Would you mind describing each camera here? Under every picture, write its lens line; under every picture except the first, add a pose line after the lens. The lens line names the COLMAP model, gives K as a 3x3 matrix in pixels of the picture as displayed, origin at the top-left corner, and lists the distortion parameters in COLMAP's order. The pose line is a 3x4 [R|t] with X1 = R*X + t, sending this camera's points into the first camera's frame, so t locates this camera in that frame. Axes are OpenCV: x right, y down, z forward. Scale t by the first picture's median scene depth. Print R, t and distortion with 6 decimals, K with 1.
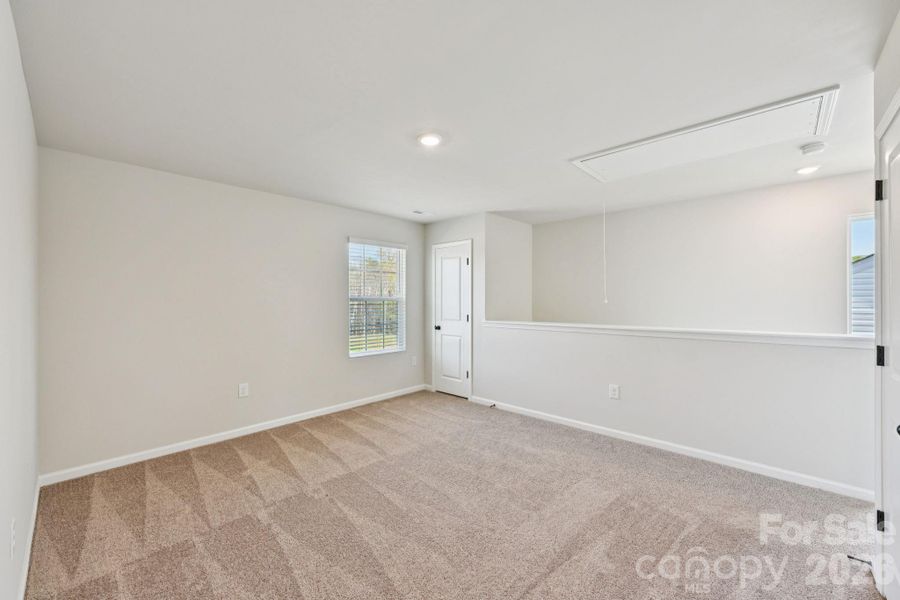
lens RADIAL K [[356.6, 0, 449.0], [0, 356.6, 297.9], [0, 0, 1]] dist [-0.002792, 0.000495]
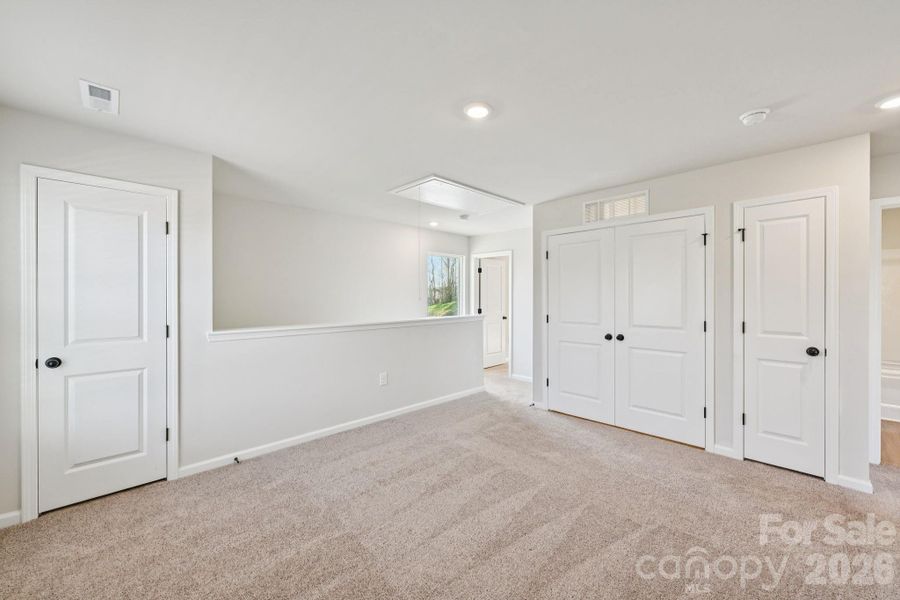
lens RADIAL K [[356.6, 0, 447.6], [0, 356.6, 297.9], [0, 0, 1]] dist [-0.002792, 0.000495]
pose [[0.039917, 0.005780, 0.999186, -0.984403], [0.001077, 0.999982, -0.005827, 0.019285], [-0.999202, 0.001308, 0.039910, 1.131077]]
